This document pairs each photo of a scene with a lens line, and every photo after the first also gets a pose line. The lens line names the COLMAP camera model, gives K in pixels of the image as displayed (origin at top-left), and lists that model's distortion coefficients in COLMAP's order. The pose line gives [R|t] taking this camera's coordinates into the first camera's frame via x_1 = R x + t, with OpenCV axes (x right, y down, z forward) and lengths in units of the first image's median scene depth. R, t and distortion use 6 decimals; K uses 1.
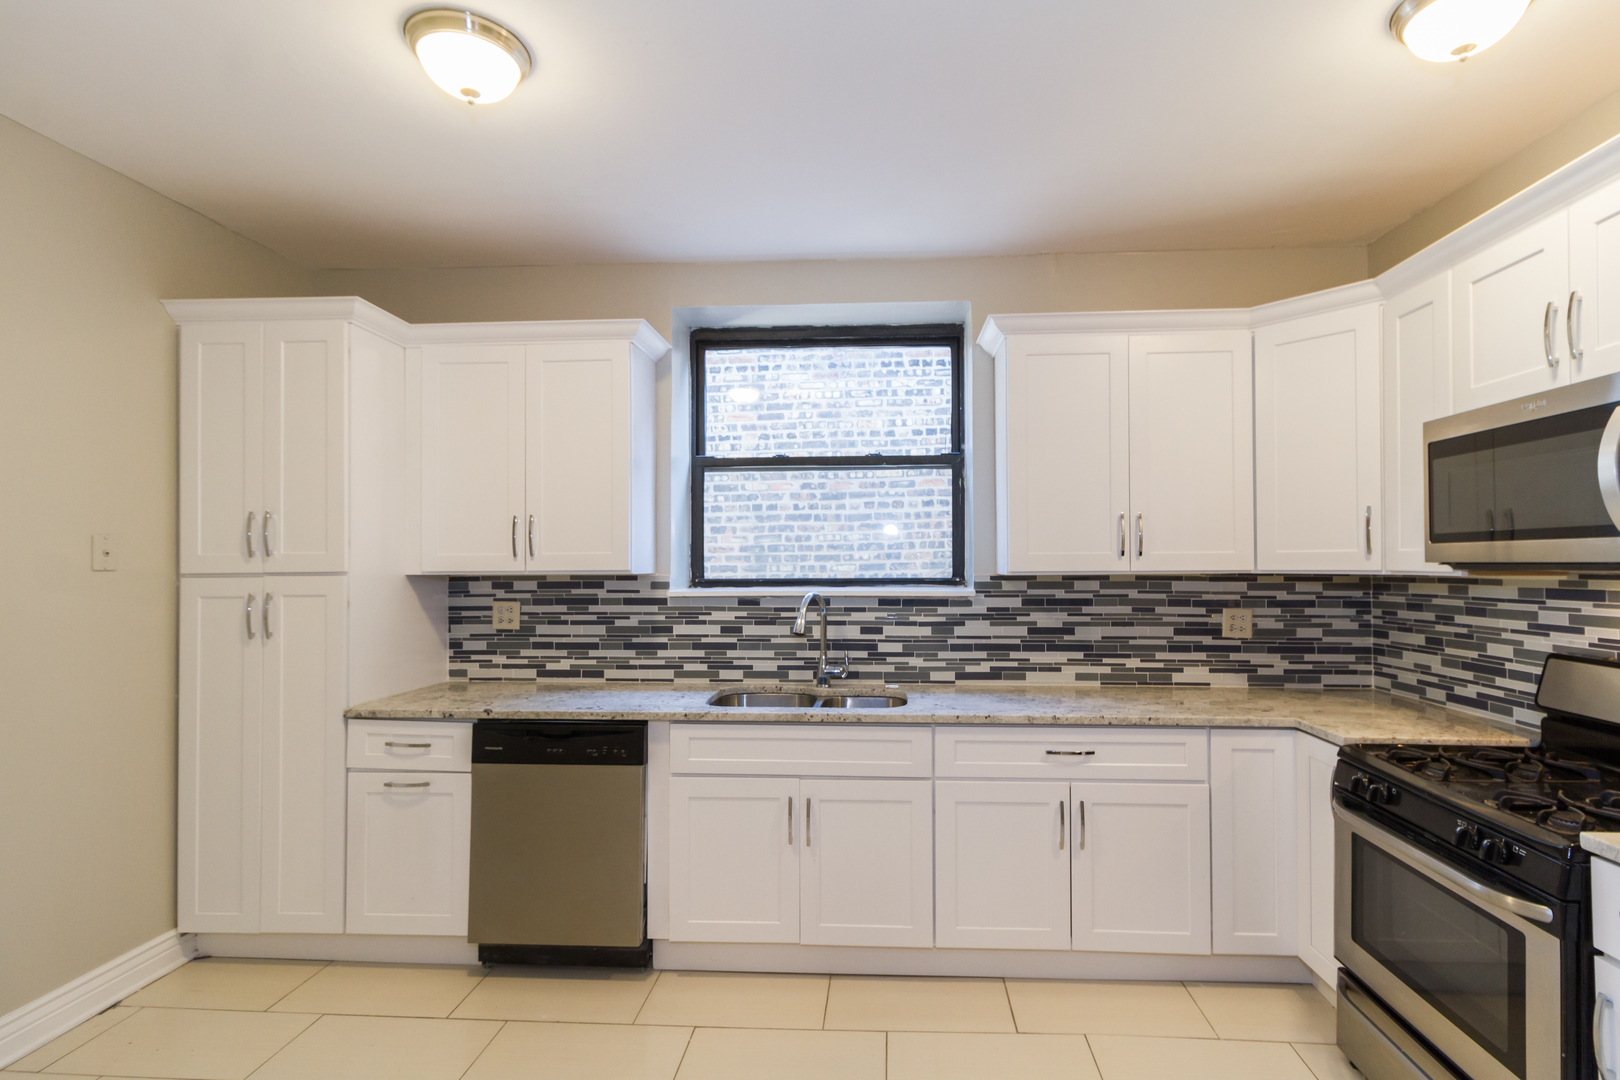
lens RADIAL K [[739.4, 0, 748.0], [0, 739.4, 559.3], [0, 0, 1]] dist [0.004218, 0.000101]
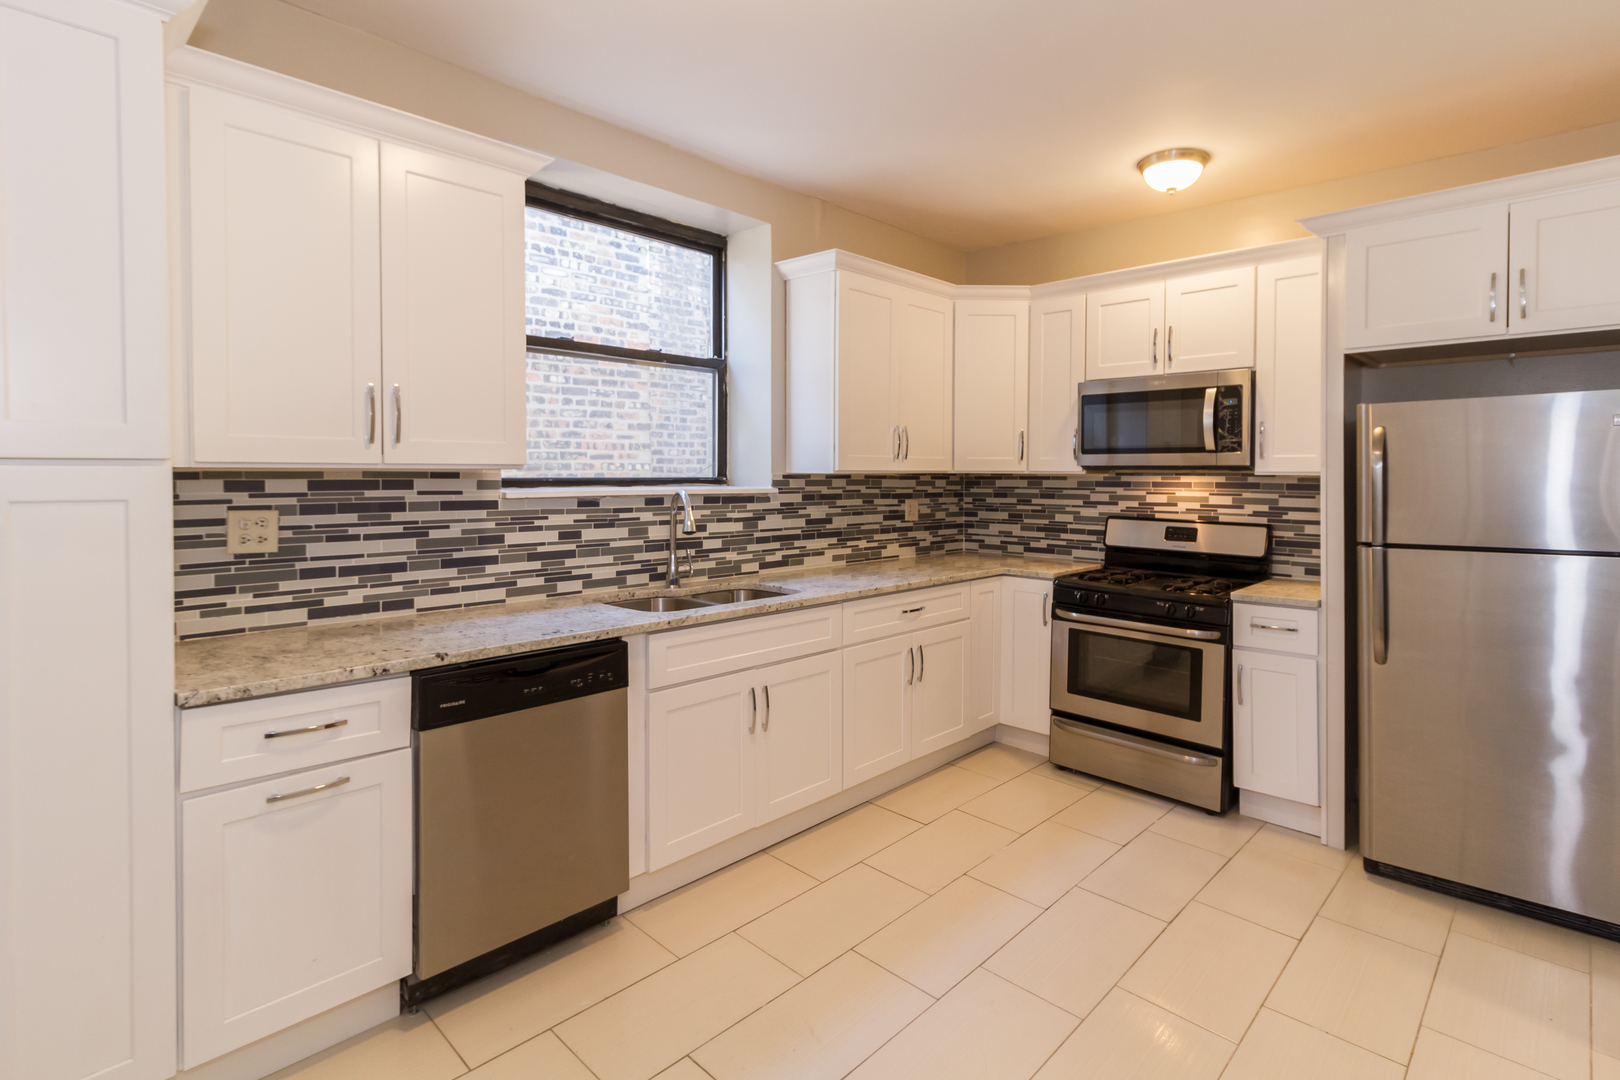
lens RADIAL K [[873.6, 0, 693.5], [0, 873.6, 488.7], [0, 0, 1]] dist [-0.000819, 0.000577]
pose [[0.651553, -0.004978, 0.758587, -0.767981], [-0.013906, 0.999732, 0.018504, 0.021107], [-0.758476, -0.022605, 0.651309, 0.238243]]
